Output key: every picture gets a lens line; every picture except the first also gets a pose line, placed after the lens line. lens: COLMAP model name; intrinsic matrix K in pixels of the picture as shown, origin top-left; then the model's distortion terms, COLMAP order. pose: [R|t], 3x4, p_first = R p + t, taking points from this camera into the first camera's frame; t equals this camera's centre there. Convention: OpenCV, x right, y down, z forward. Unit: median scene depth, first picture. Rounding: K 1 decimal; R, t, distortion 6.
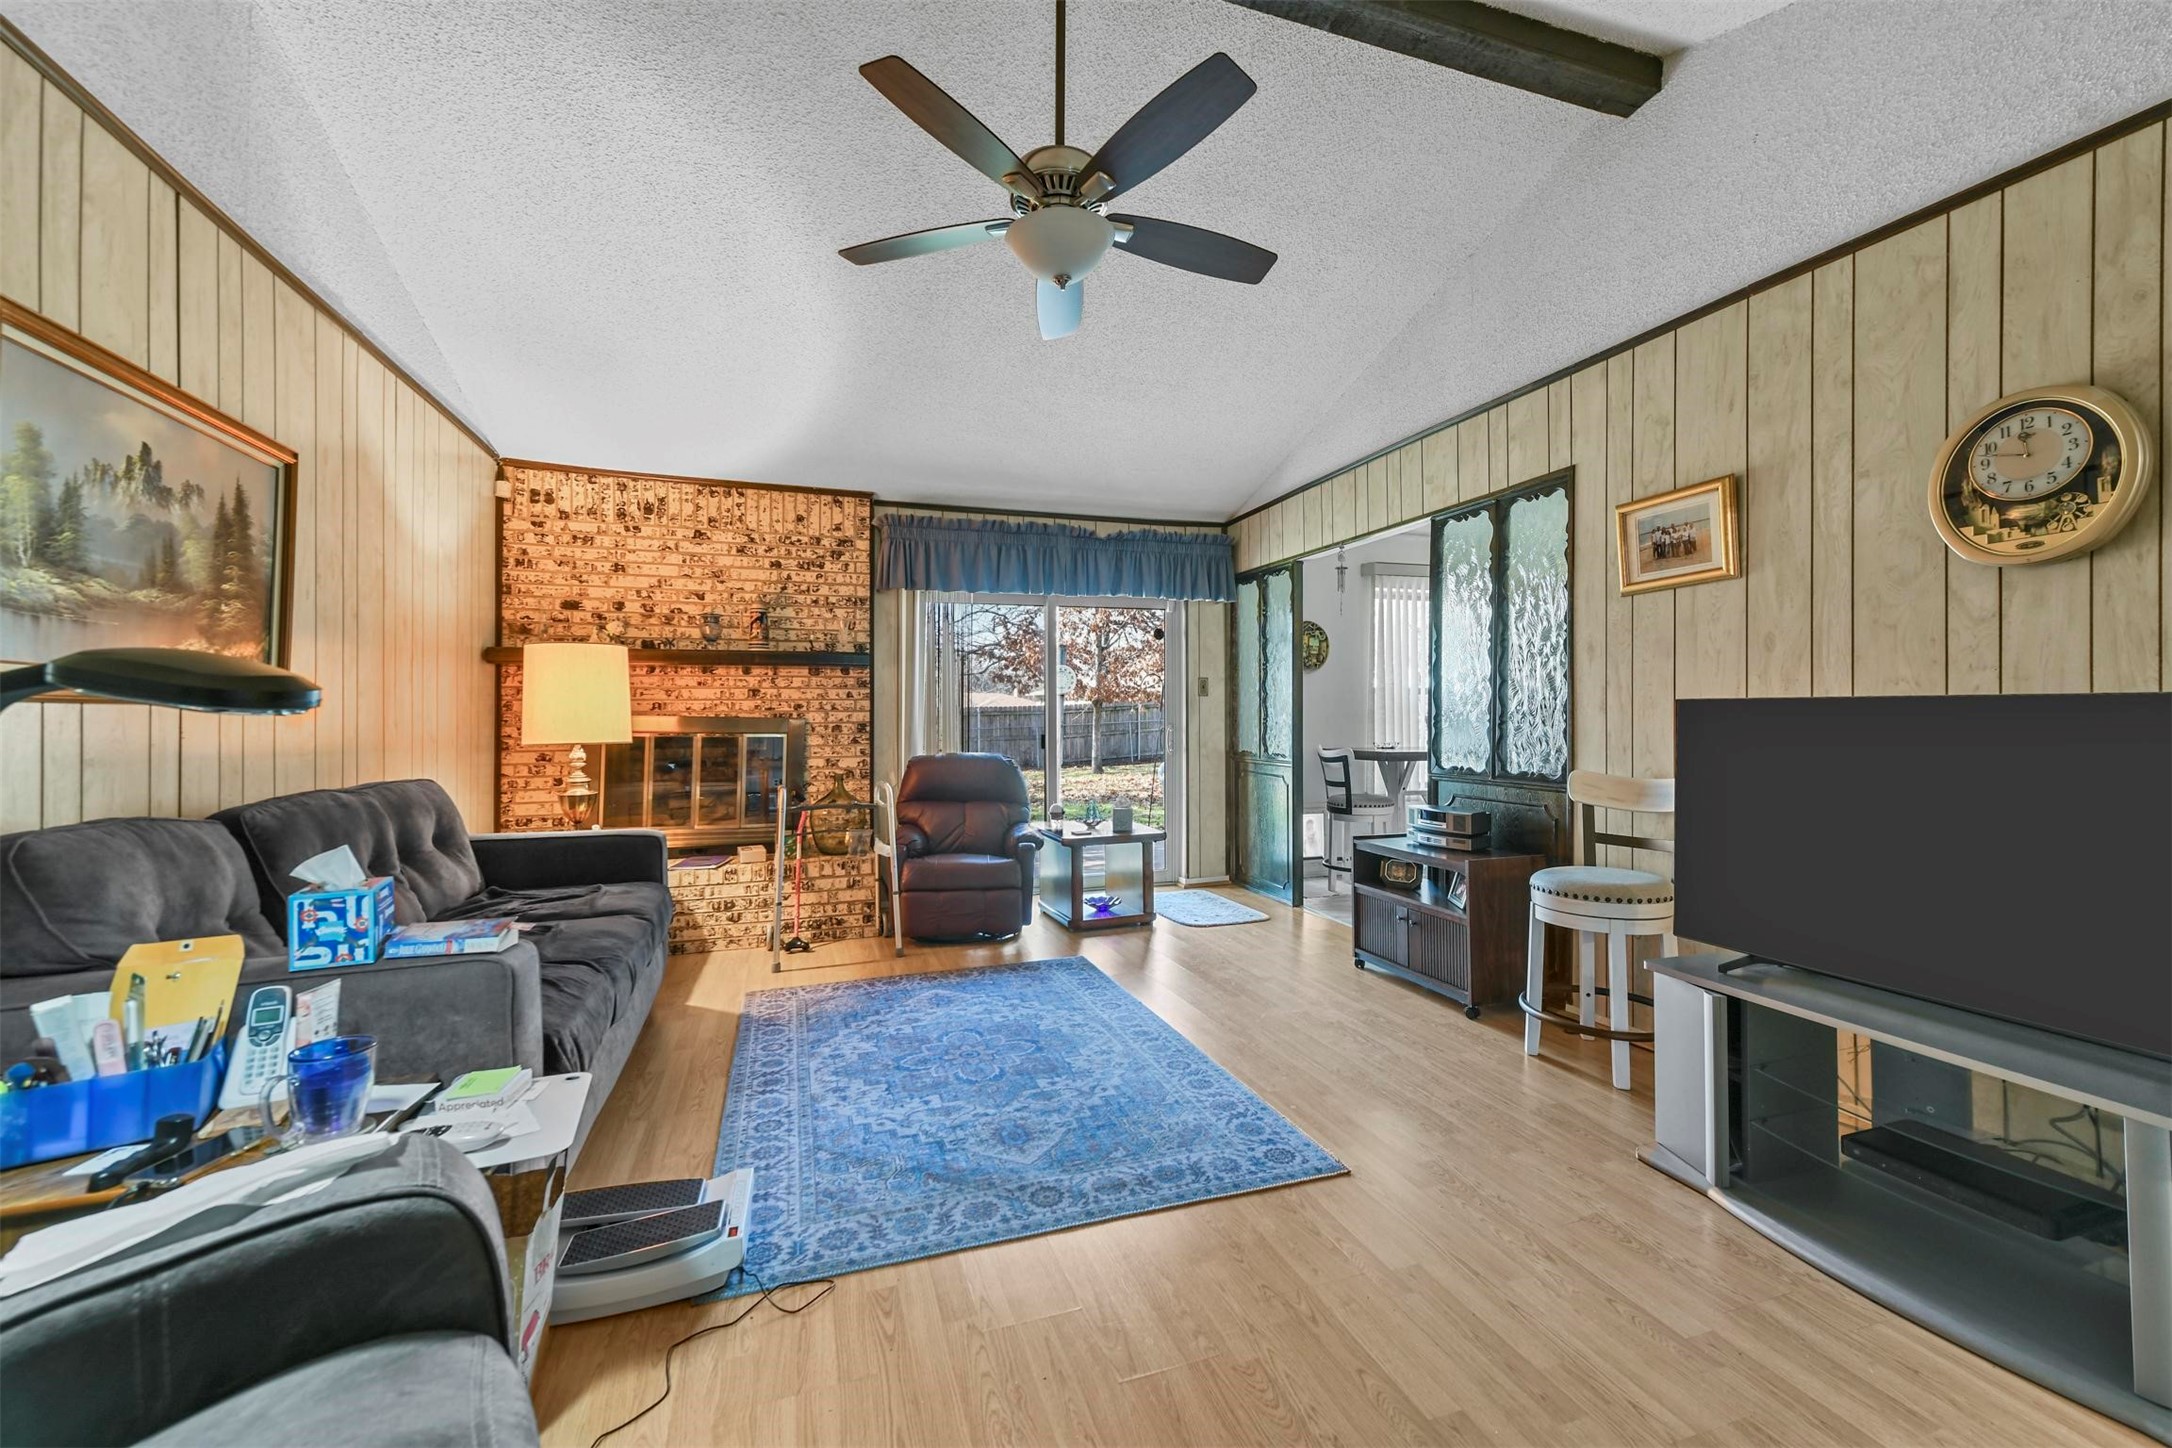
lens RADIAL K [[860.0, 0, 1087.9], [0, 860.0, 704.0], [0, 0, 1]] dist [0.014027, 0.000142]
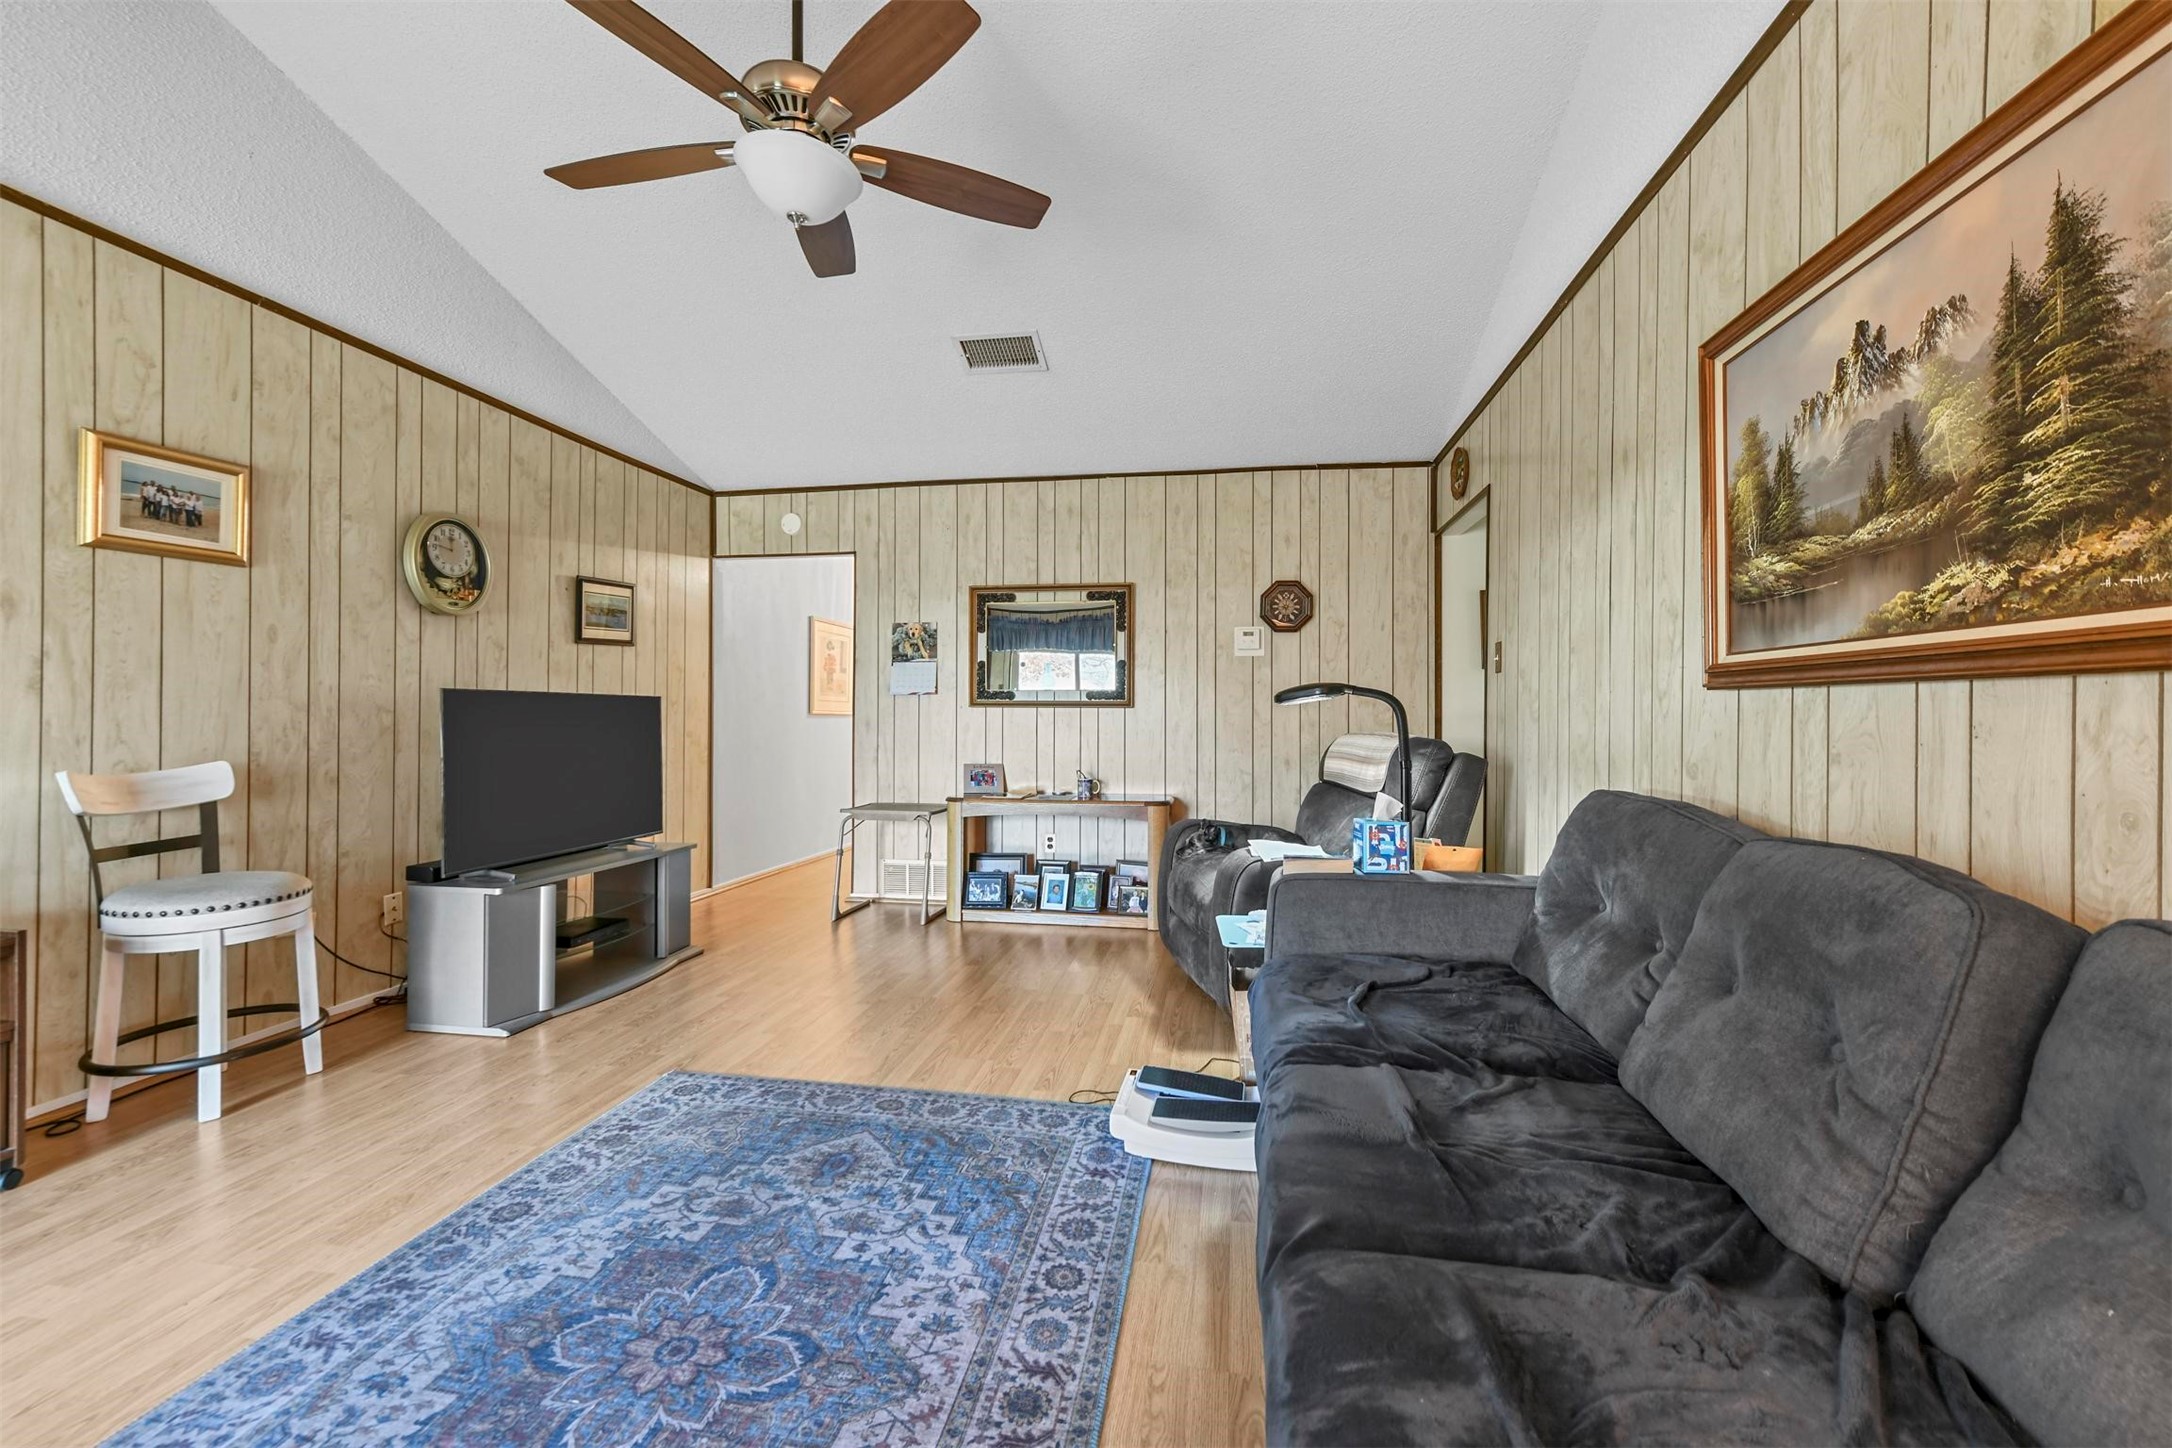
lens RADIAL K [[860.0, 0, 1094.3], [0, 860.0, 714.8], [0, 0, 1]] dist [0.014027, 0.000142]
pose [[-0.877067, -0.005495, 0.480337, -0.582039], [-0.010926, 0.999904, -0.008512, 0.026017], [-0.480244, -0.012714, -0.877043, 1.290428]]
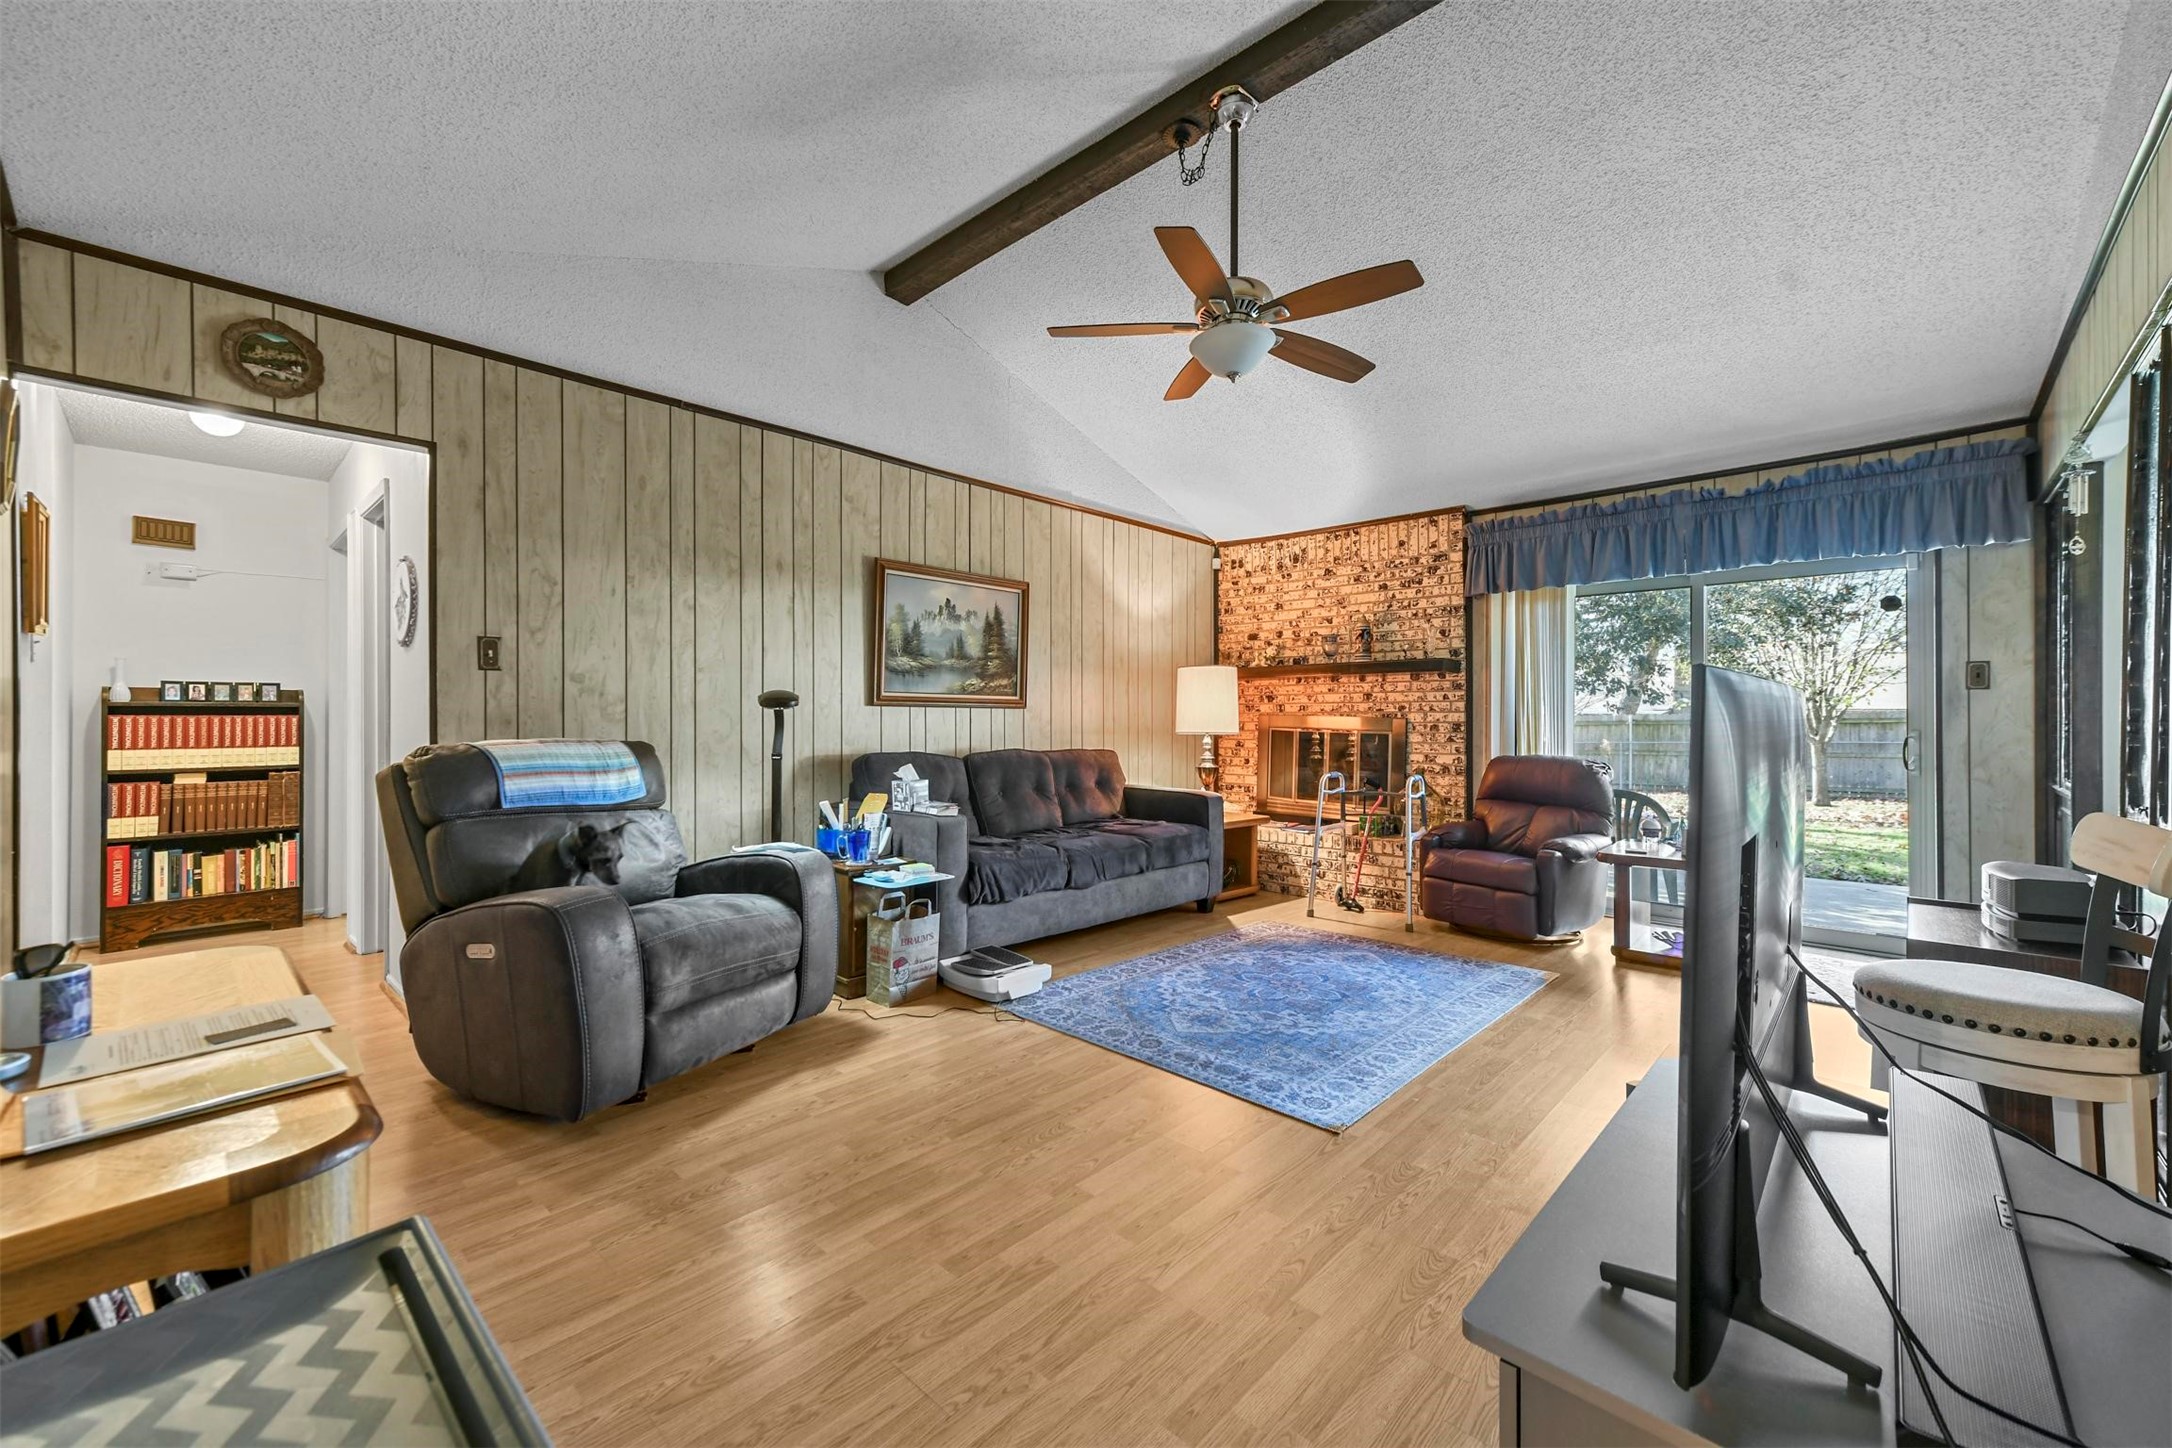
lens RADIAL K [[860.0, 0, 1092.2], [0, 860.0, 717.3], [0, 0, 1]] dist [0.014027, 0.000142]
pose [[0.469730, 0.004783, -0.882797, 0.795857], [0.005160, 0.999953, 0.008163, 0.006613], [0.882795, -0.008390, 0.469684, 0.160427]]
